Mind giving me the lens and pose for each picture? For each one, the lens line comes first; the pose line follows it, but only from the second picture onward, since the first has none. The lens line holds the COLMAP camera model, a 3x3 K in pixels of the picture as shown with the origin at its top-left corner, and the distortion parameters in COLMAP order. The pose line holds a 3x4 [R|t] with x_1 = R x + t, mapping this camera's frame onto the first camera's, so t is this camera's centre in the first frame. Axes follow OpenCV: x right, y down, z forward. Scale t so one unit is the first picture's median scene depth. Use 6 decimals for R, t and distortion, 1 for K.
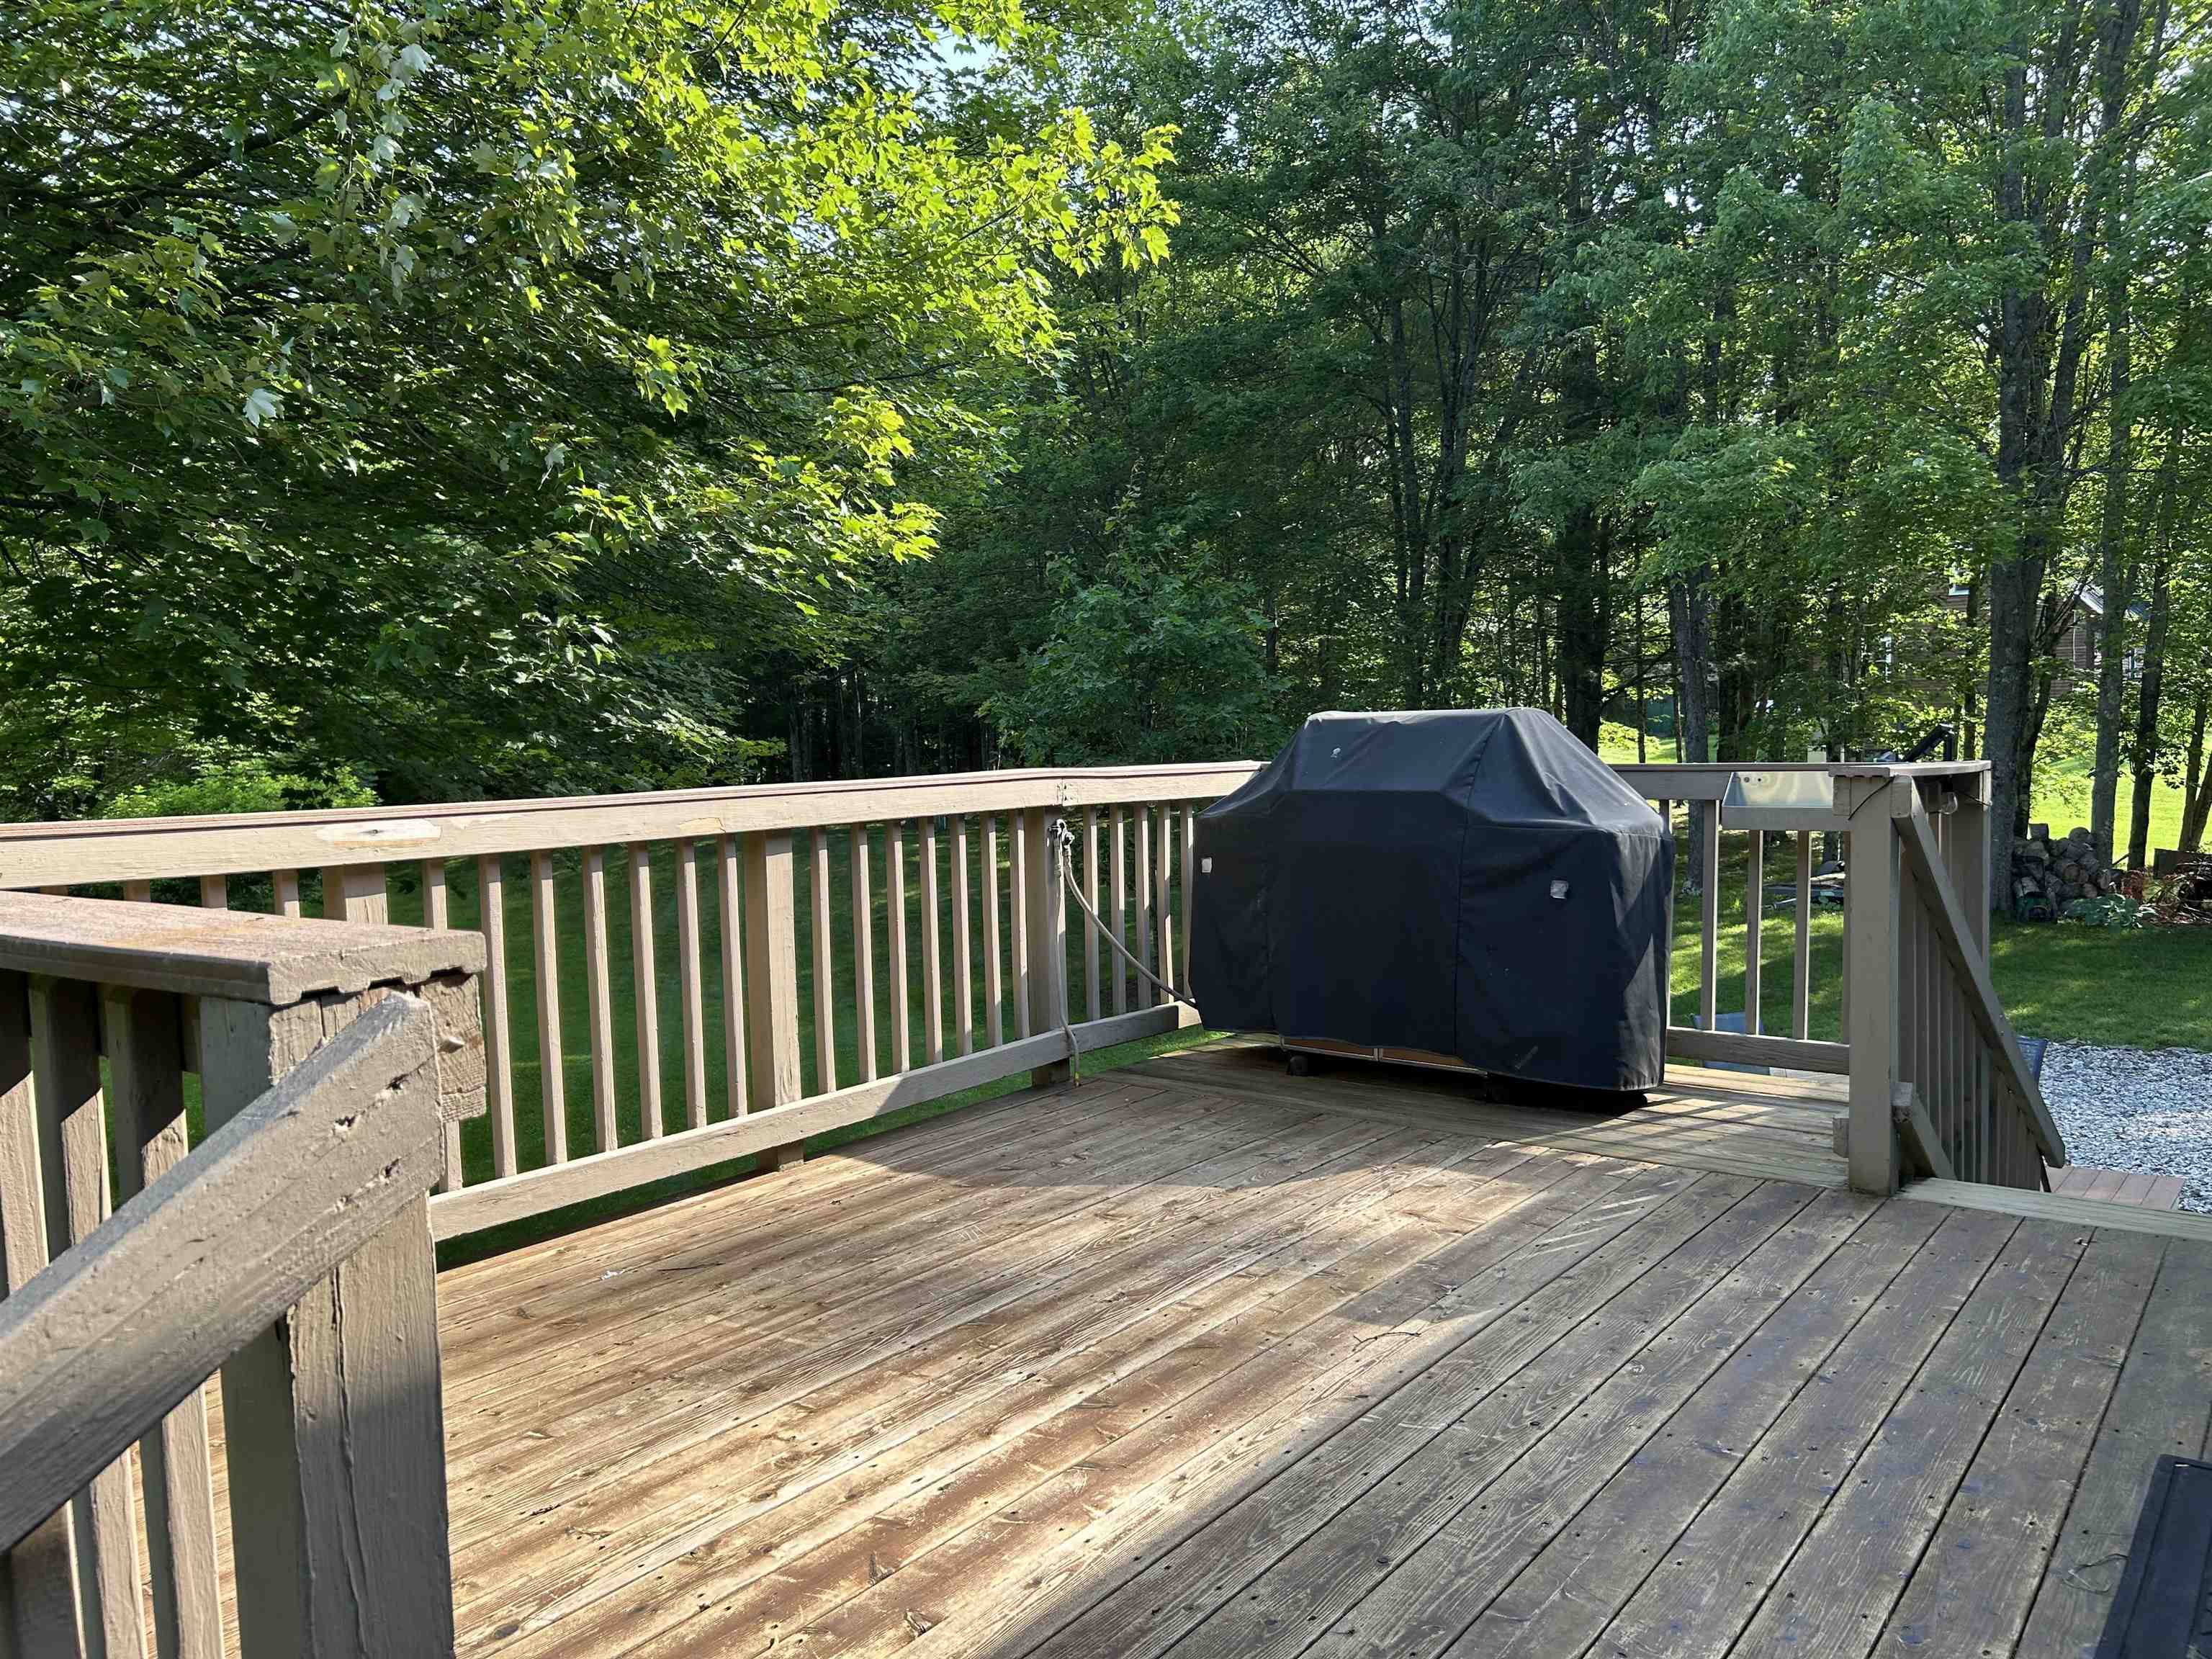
lens RADIAL K [[1711.5, 0, 1113.5], [0, 1711.5, 897.0], [0, 0, 1]] dist [0.007461, -0.052973]
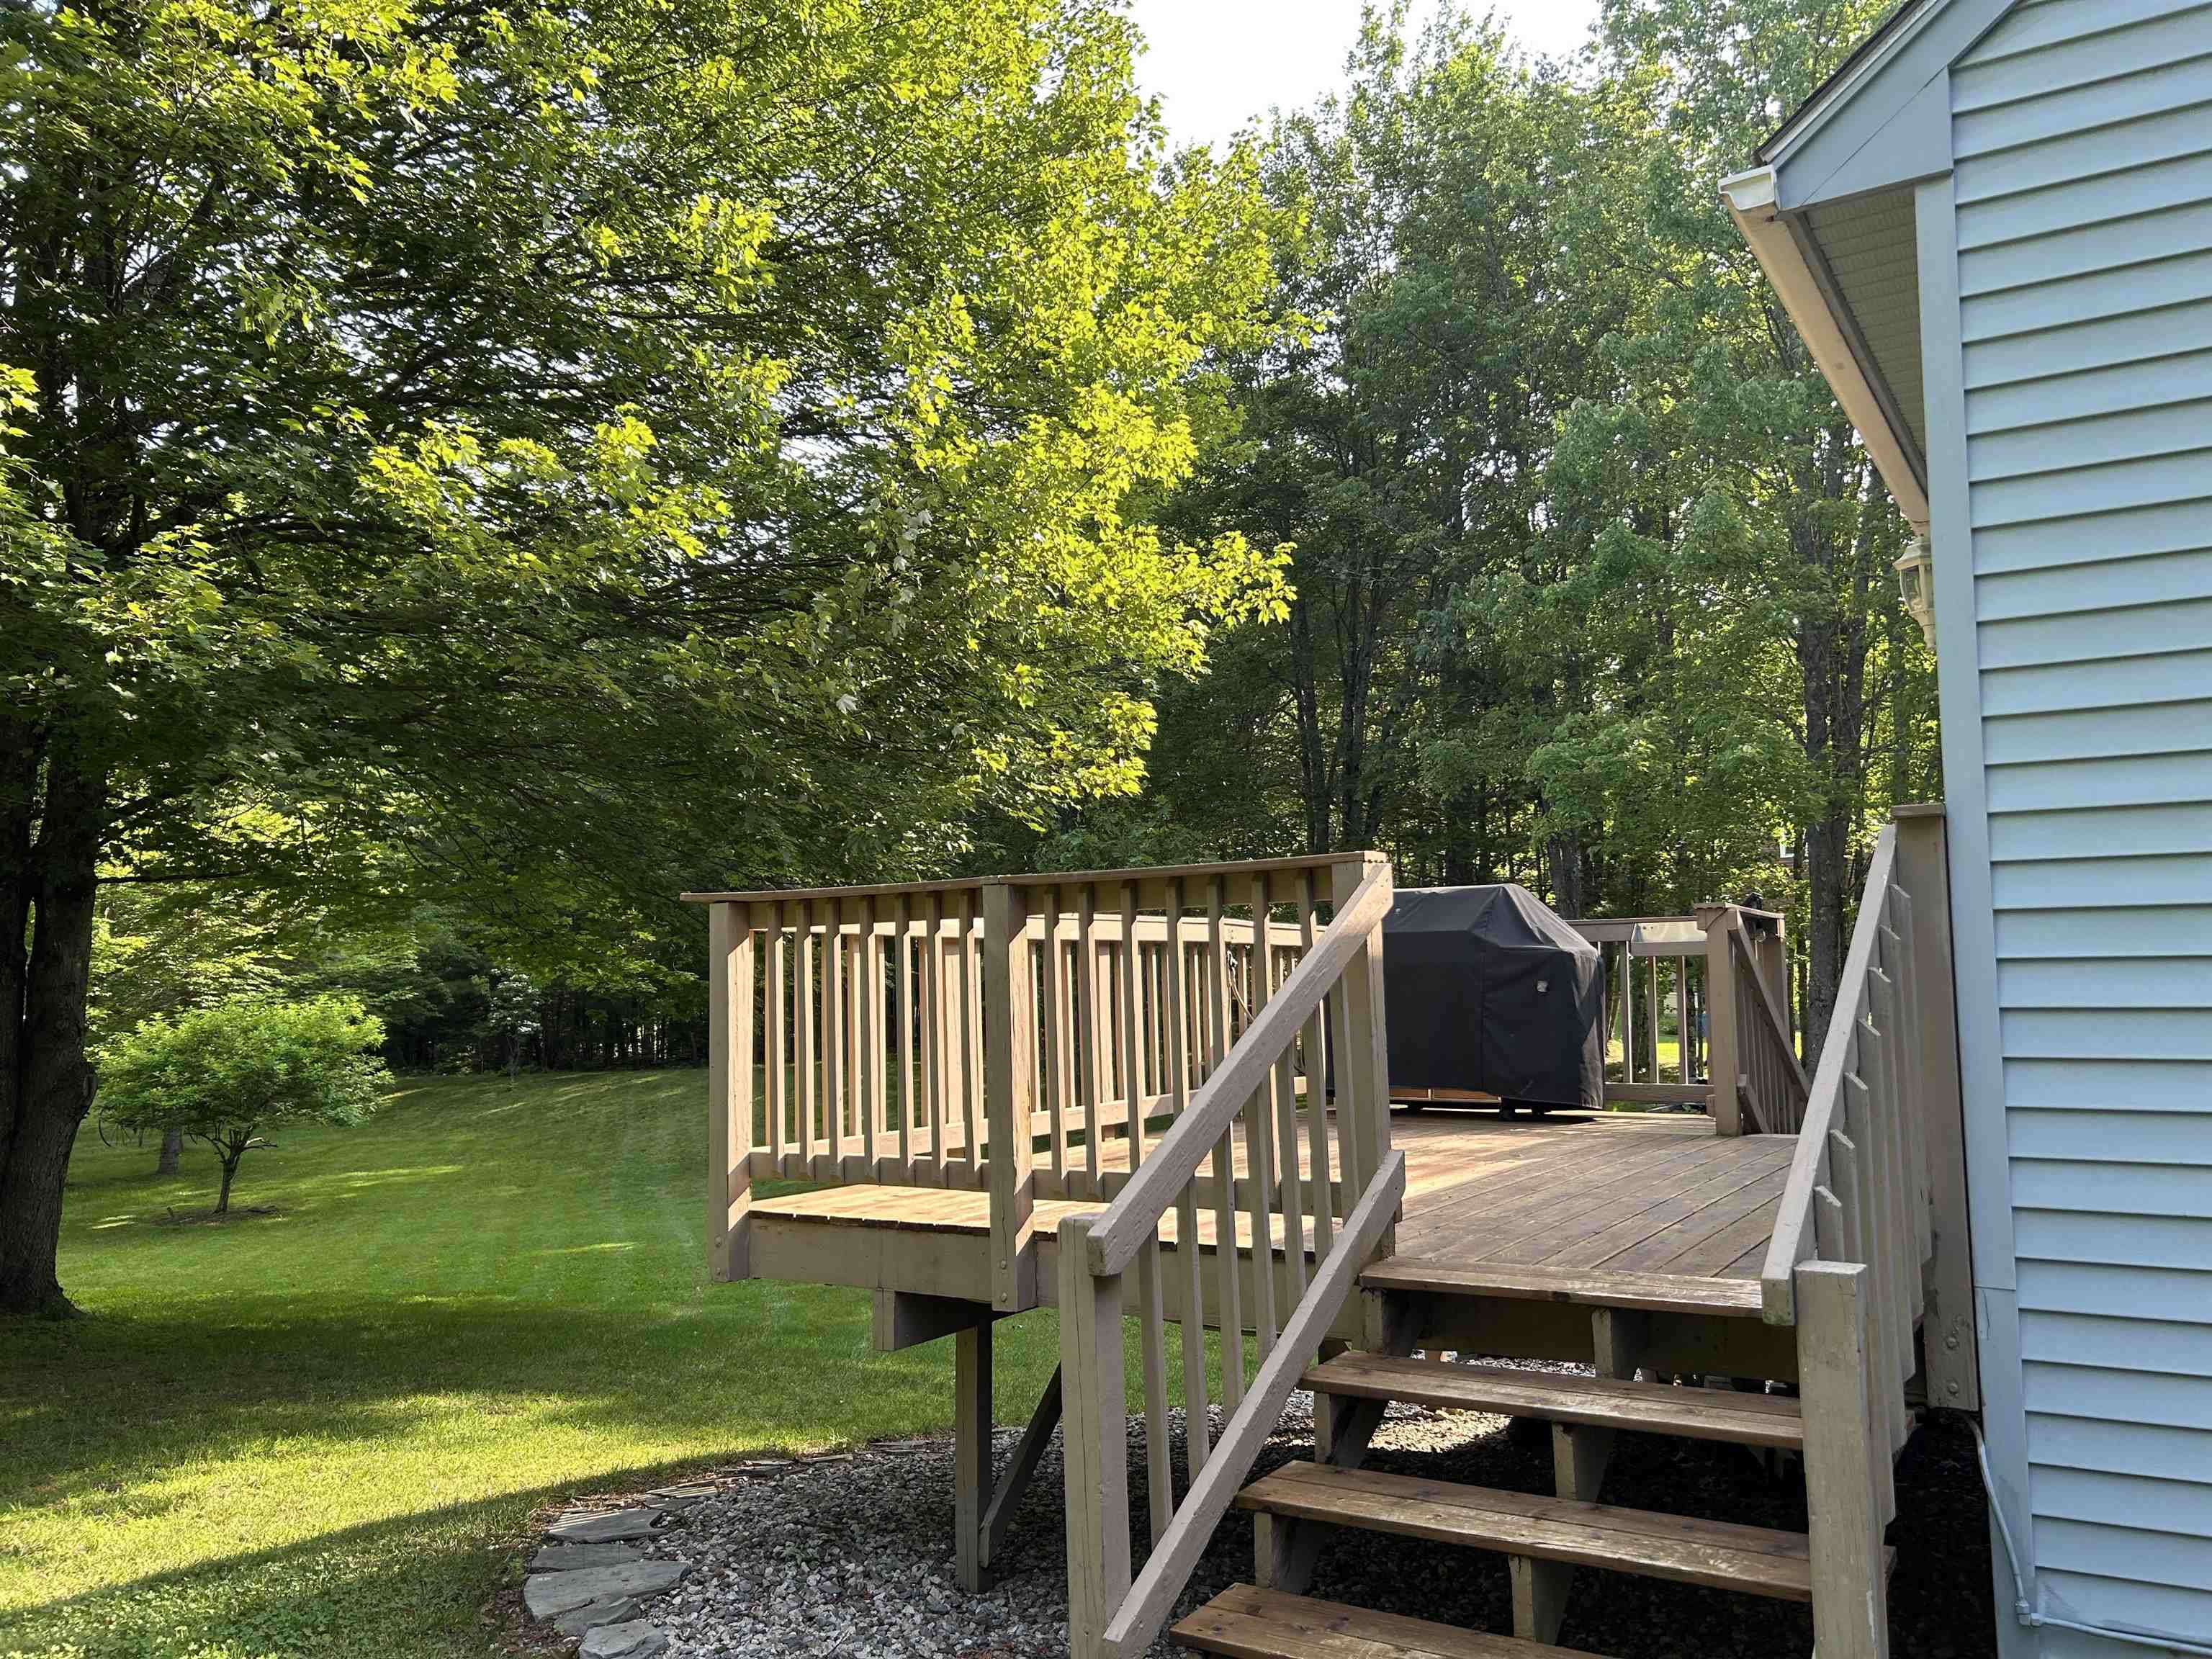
lens RADIAL K [[1711.5, 0, 1113.5], [0, 1711.5, 897.0], [0, 0, 1]] dist [0.007461, -0.052973]
pose [[0.997159, 0.006921, 0.075012, -0.261078], [0.004541, 0.988437, -0.151567, 0.145962], [-0.075193, 0.151477, 0.985597, -0.587225]]
